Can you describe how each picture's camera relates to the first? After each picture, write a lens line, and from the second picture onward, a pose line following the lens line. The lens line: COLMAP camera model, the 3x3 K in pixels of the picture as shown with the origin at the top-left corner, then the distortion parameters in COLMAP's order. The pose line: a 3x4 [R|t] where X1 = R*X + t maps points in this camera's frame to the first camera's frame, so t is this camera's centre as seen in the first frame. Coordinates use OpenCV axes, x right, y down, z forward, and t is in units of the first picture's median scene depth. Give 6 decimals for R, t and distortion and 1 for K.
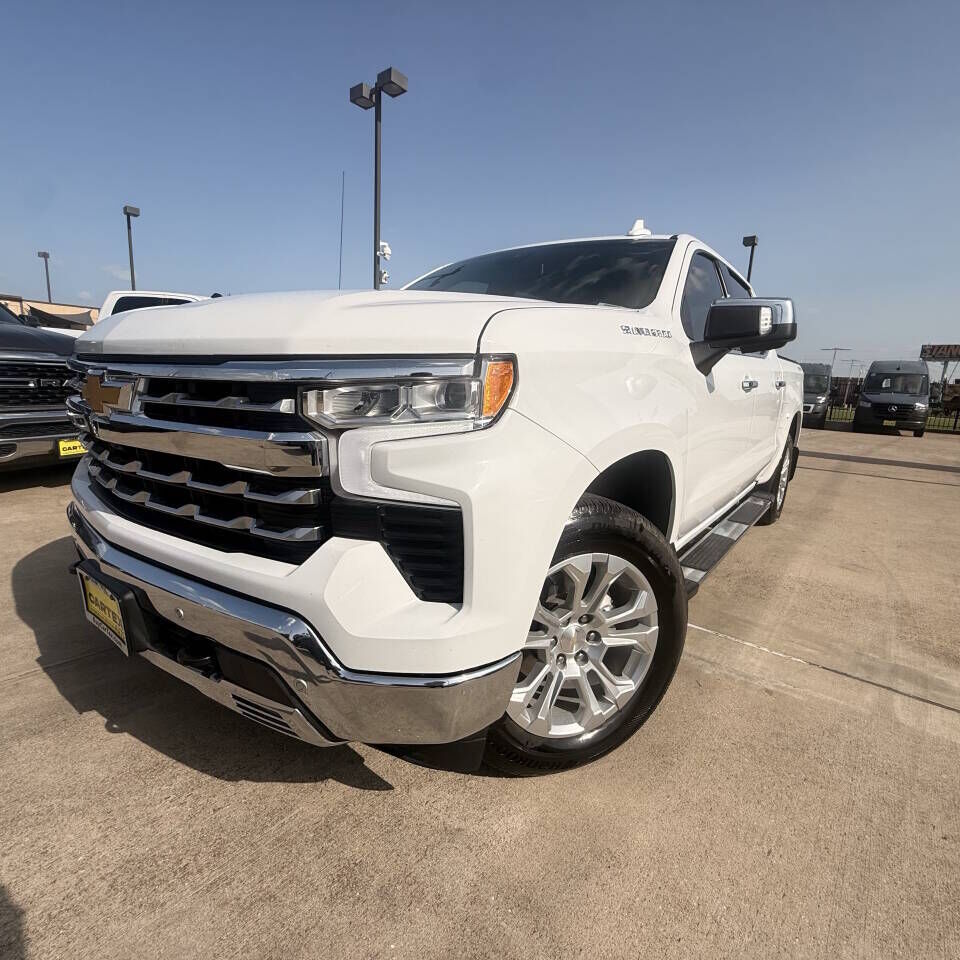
lens RADIAL K [[547.4, 0, 484.1], [0, 547.4, 480.7], [0, 0, 1]] dist [0.007743, 0.000679]
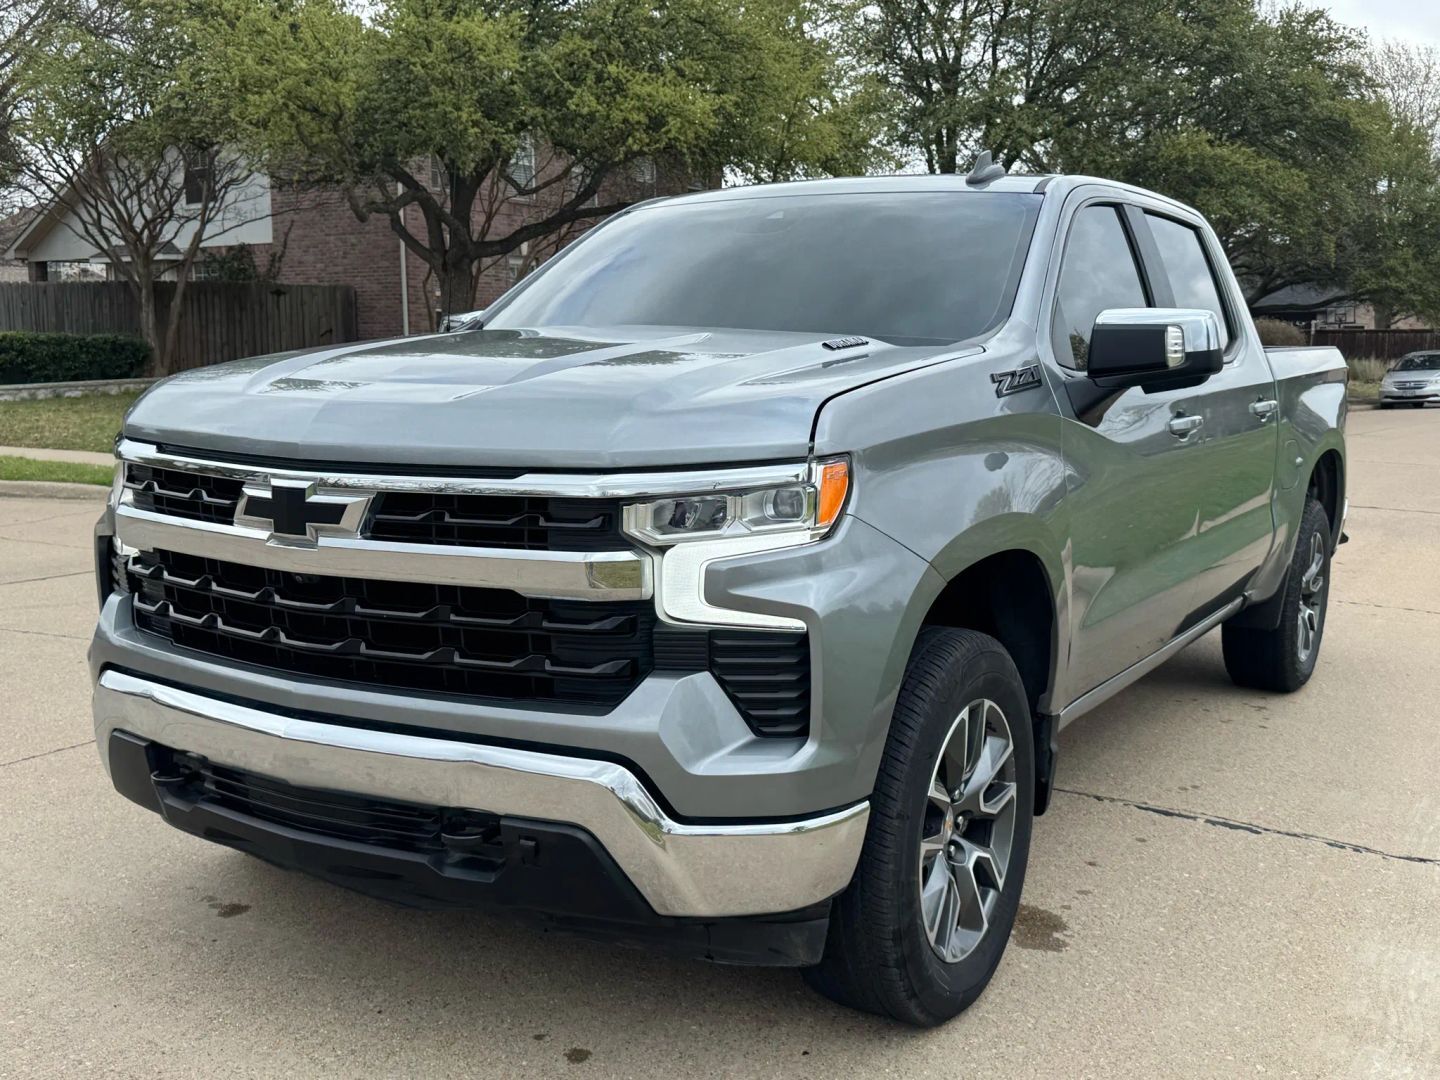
lens RADIAL K [[1698.5, 0, 728.4], [0, 1698.5, 544.2], [0, 0, 1]] dist [0.062264, 0.000000]
pose [[0.994054, -0.044160, 0.099531, -0.407293], [0.050142, 0.997032, -0.058420, 0.066913], [-0.096656, 0.063064, 0.993318, -1.687298]]
